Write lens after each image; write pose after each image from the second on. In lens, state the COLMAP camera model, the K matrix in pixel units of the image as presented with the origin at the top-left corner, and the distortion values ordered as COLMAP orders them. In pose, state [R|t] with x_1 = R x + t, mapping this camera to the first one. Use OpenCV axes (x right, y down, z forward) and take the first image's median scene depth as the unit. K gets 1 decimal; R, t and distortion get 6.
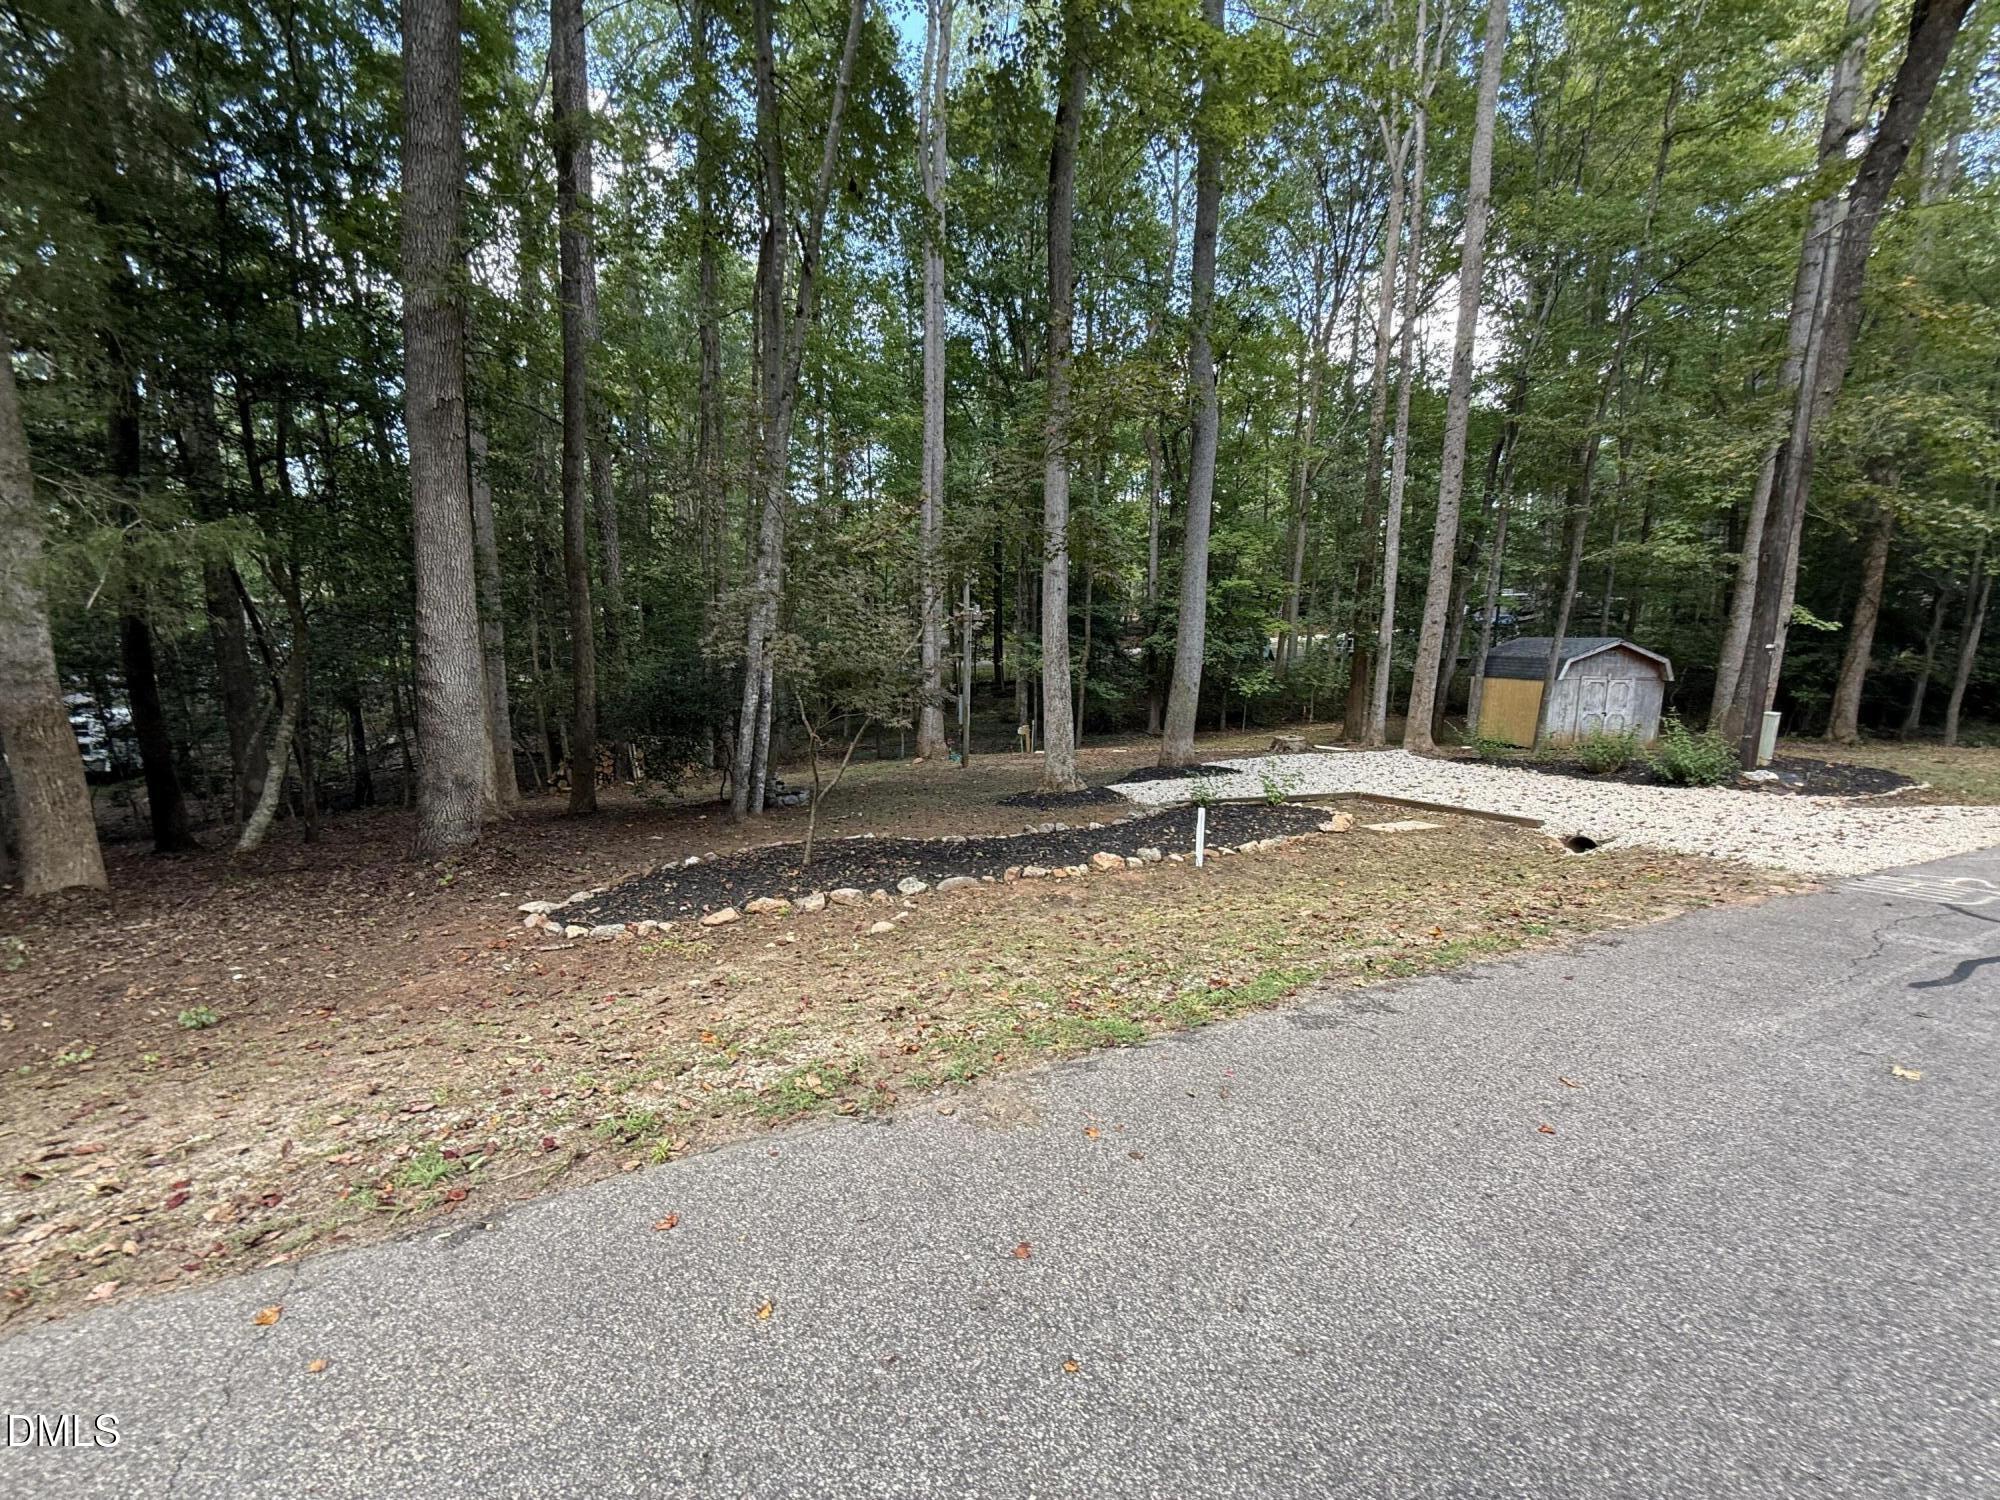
lens RADIAL K [[800.8, 0, 995.4], [0, 800.8, 743.7], [0, 0, 1]] dist [-0.000666, 0.000944]
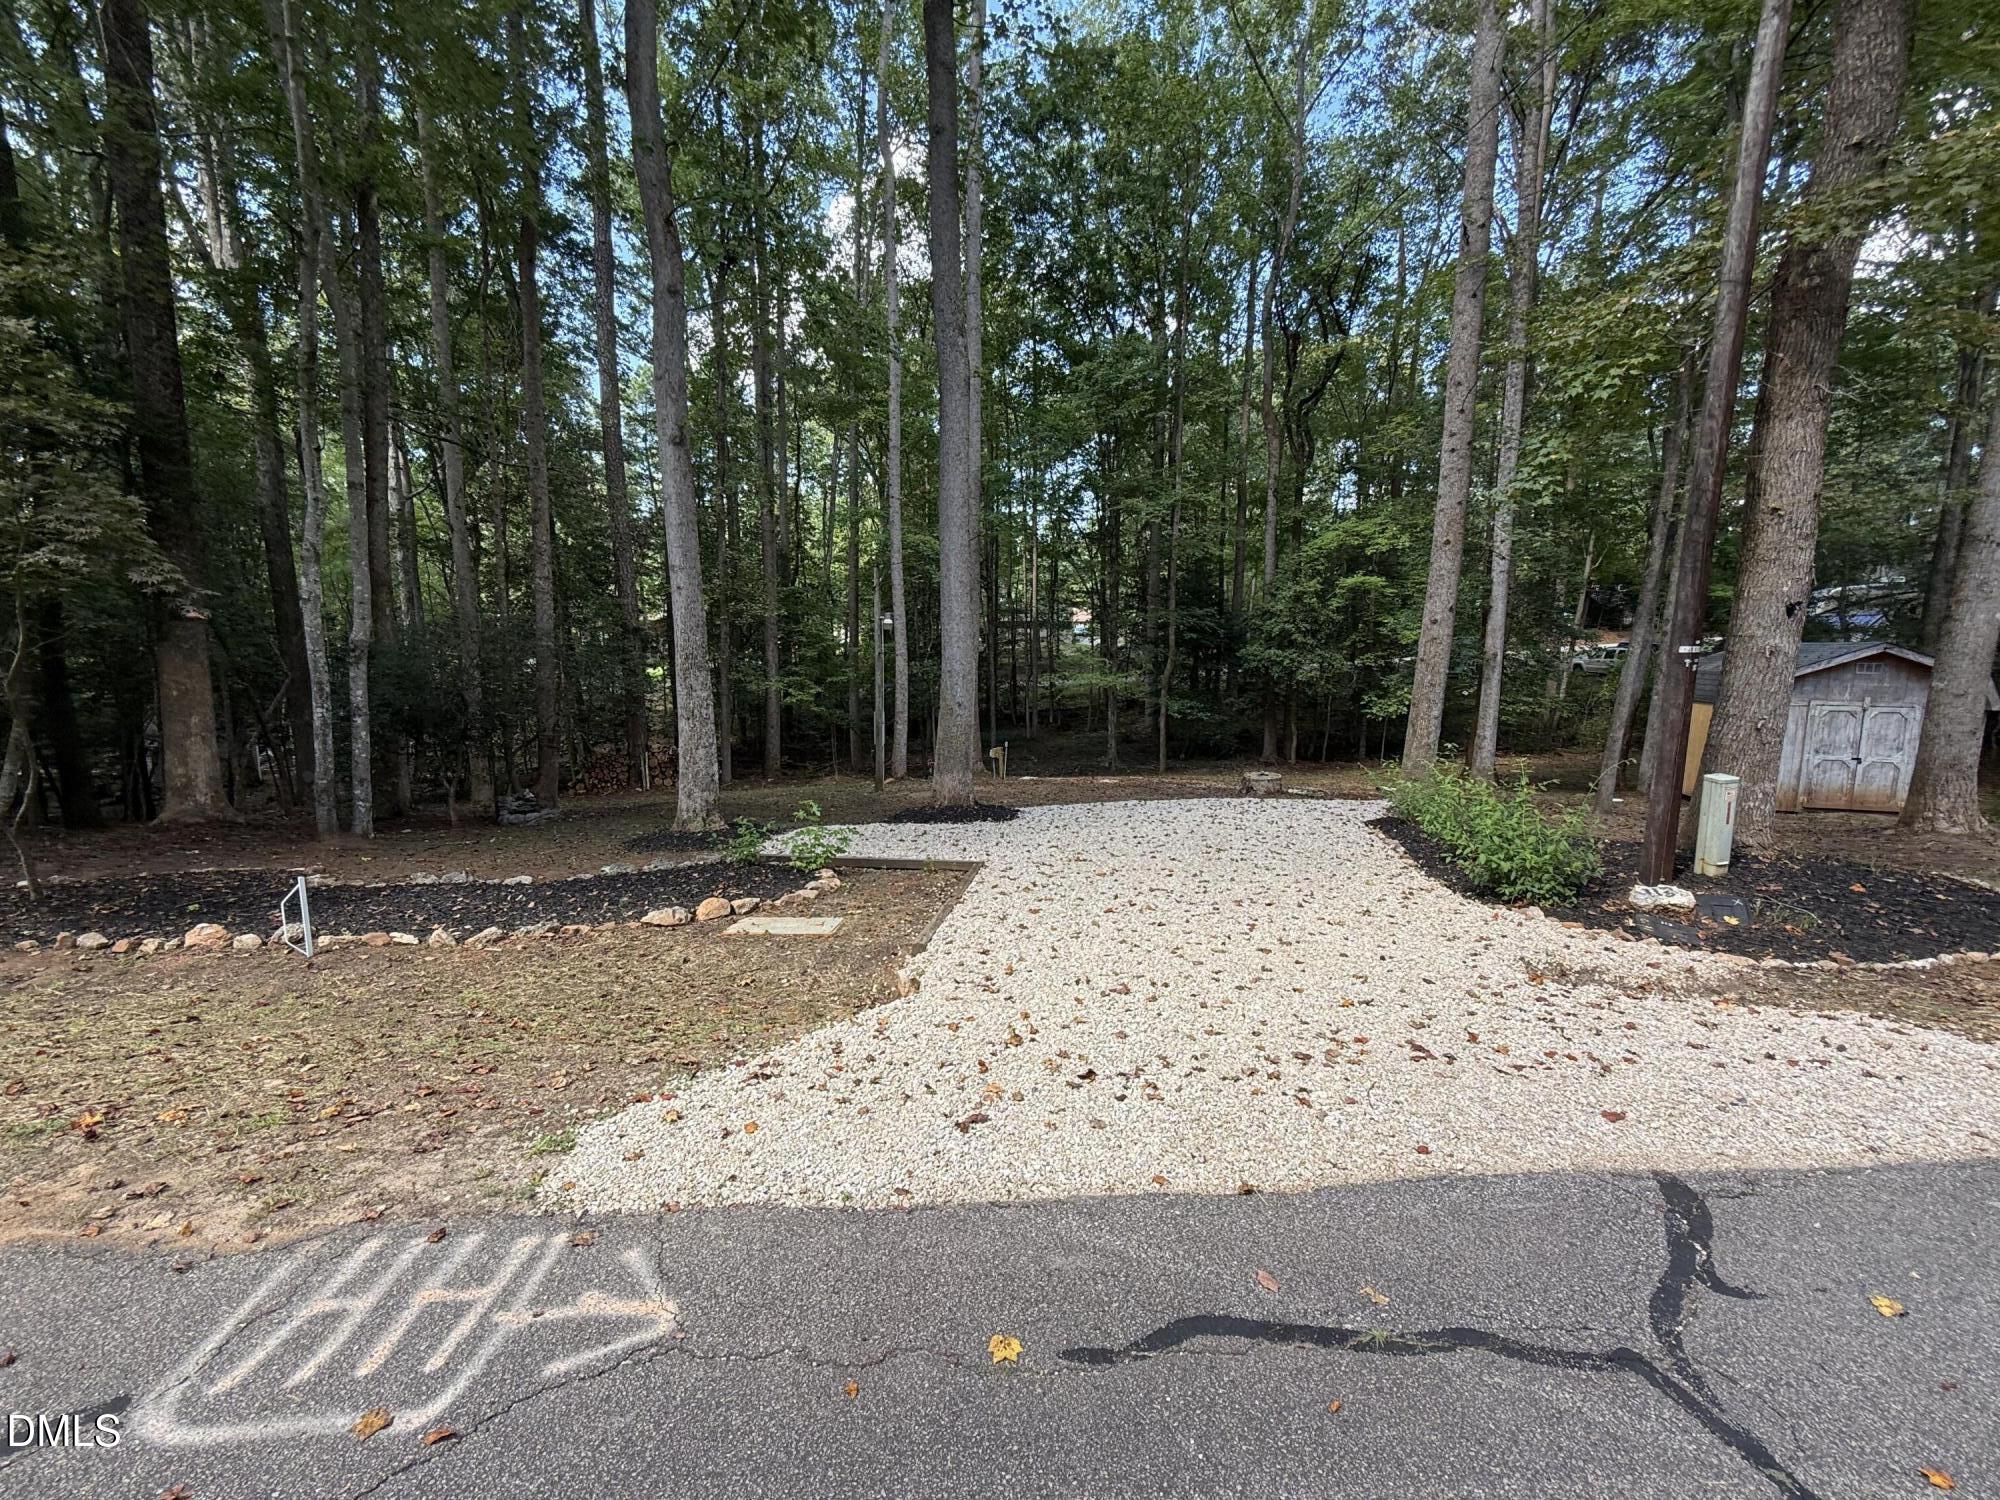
lens RADIAL K [[800.8, 0, 999.6], [0, 800.8, 752.8], [0, 0, 1]] dist [-0.000666, 0.000944]
pose [[0.940849, 0.036818, -0.336821, 0.835525], [-0.038822, 0.999246, 0.000786, -0.043742], [0.336596, 0.012337, 0.941568, 0.413812]]
